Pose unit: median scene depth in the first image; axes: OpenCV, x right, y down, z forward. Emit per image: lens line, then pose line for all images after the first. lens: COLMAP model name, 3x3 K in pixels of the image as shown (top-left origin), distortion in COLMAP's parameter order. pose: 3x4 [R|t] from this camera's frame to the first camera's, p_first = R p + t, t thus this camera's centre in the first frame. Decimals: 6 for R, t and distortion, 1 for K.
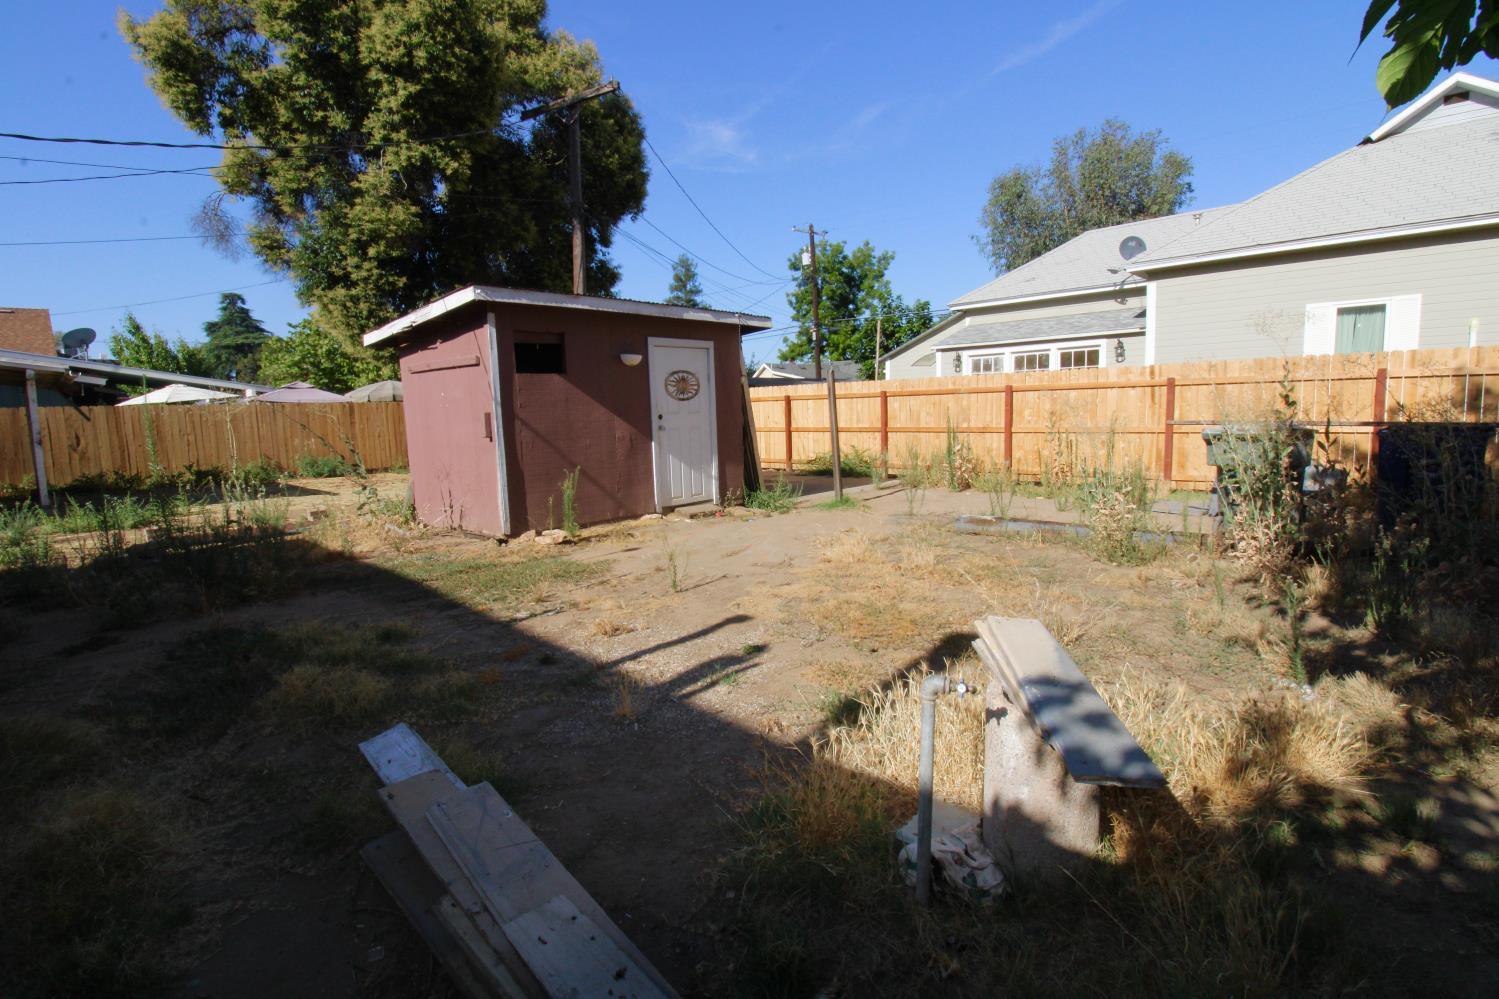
lens RADIAL K [[689.5, 0, 749.4], [0, 689.5, 493.6], [0, 0, 1]] dist [-0.004957, -0.007353]
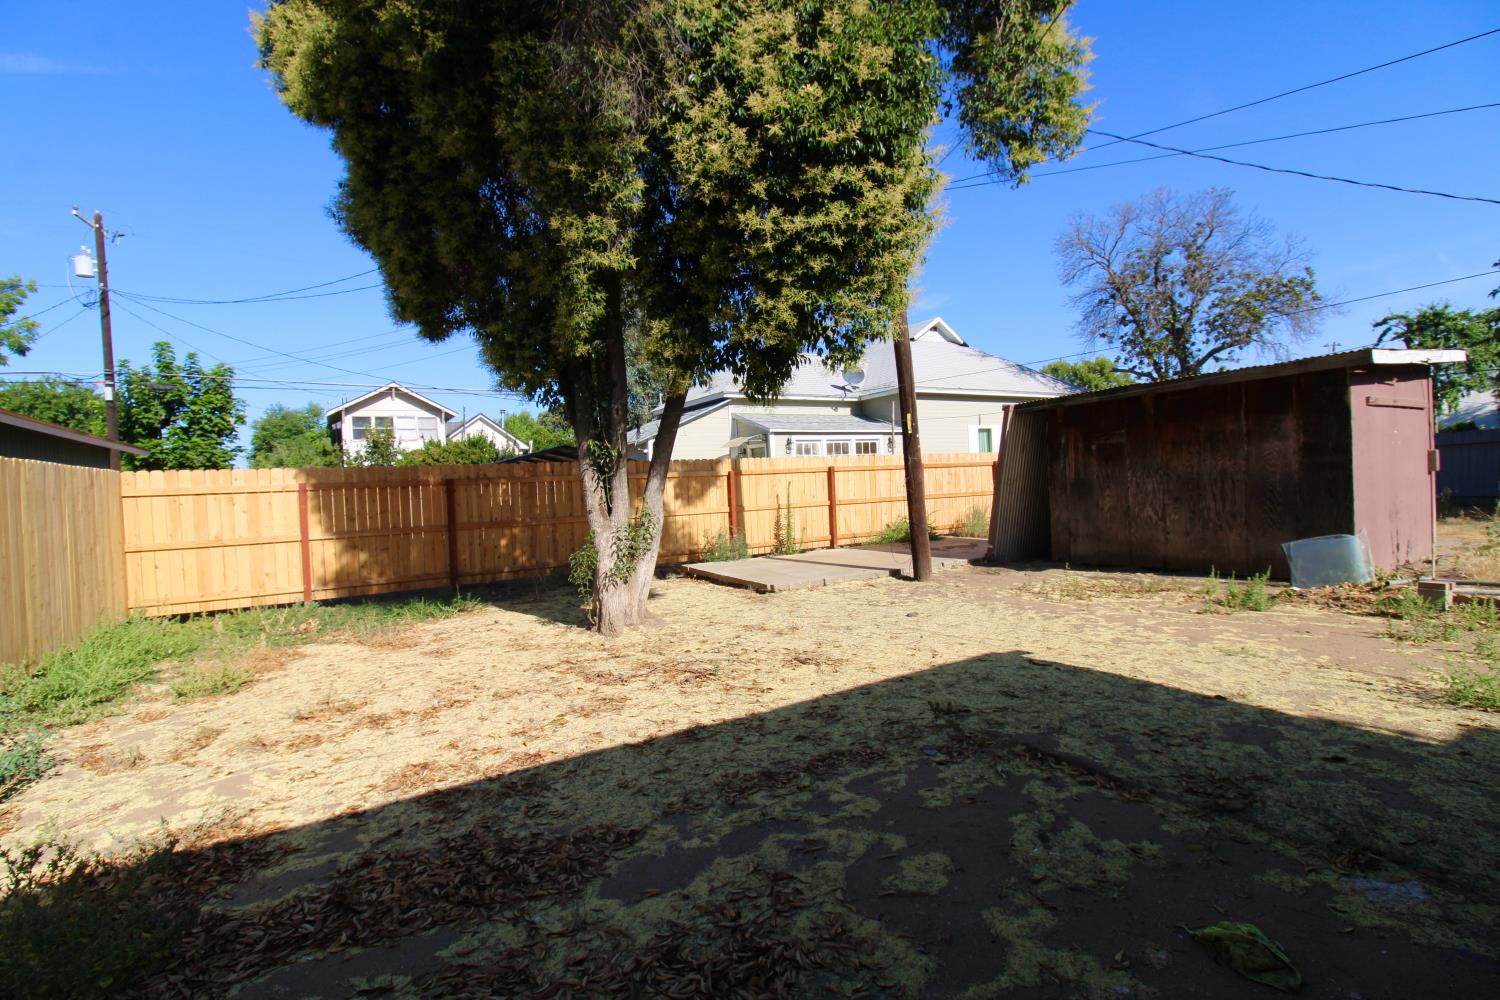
lens RADIAL K [[690.0, 0, 748.4], [0, 690.0, 497.8], [0, 0, 1]] dist [-0.004957, -0.007353]
pose [[0.264976, -0.006470, 0.964233, -0.746216], [0.154228, 0.987388, -0.035757, -0.071968], [-0.951841, 0.158186, 0.262632, 0.734817]]
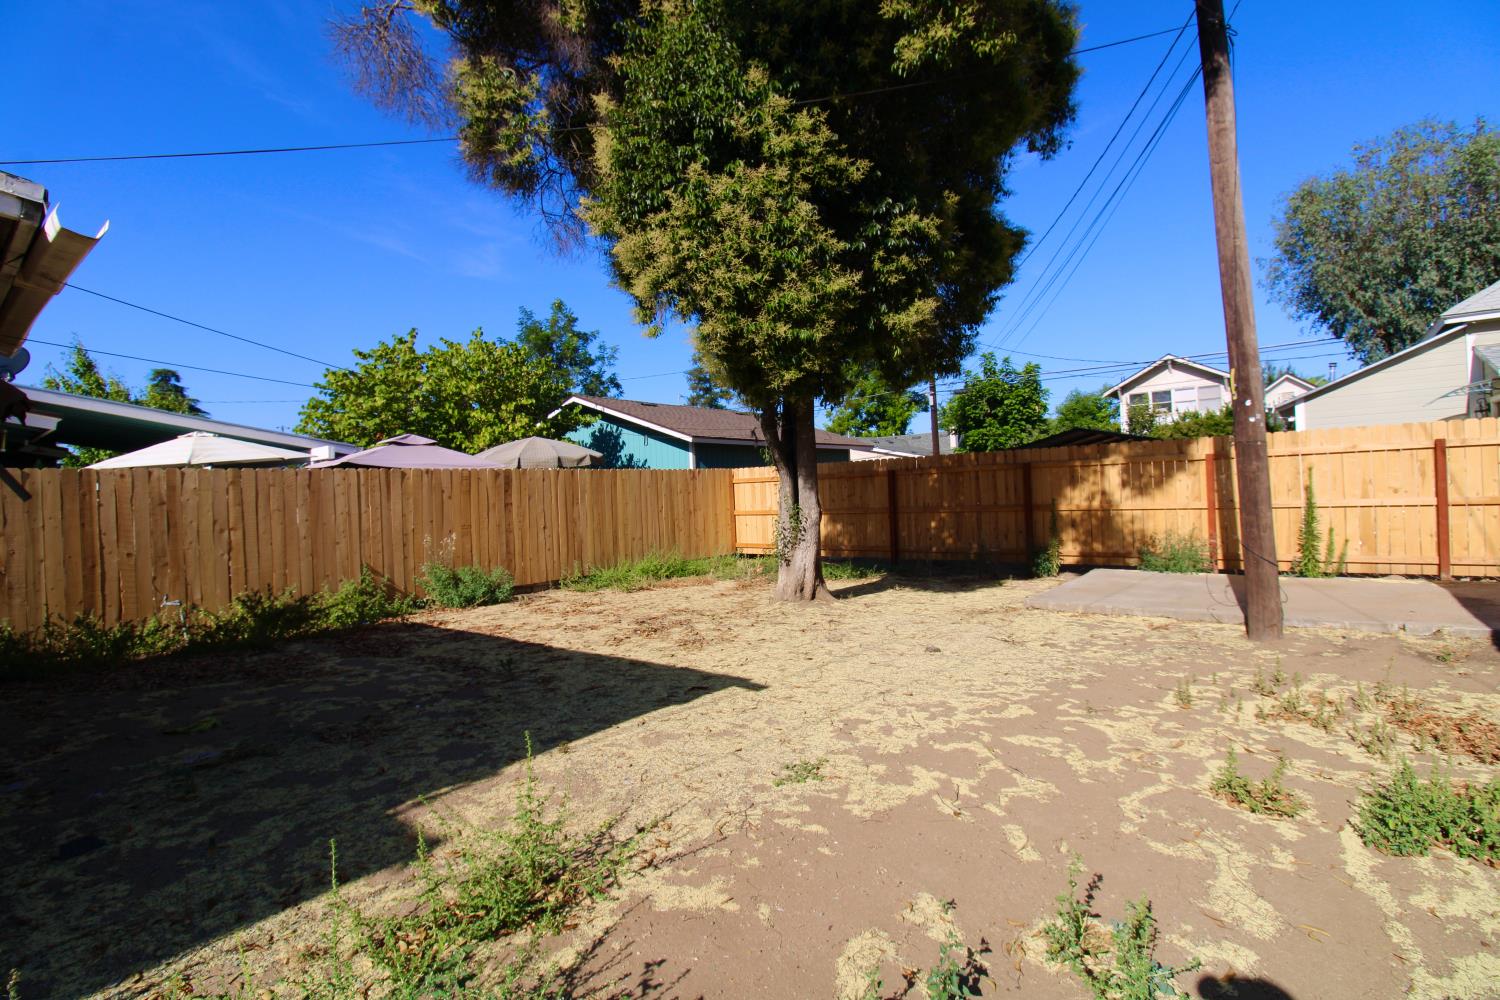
lens RADIAL K [[690.0, 0, 750.7], [0, 690.0, 494.5], [0, 0, 1]] dist [-0.004957, -0.007353]
pose [[0.995999, -0.013587, 0.088329, -0.455008], [0.024265, 0.992361, -0.120960, -0.039394], [-0.086011, 0.122619, 0.988720, 0.444051]]
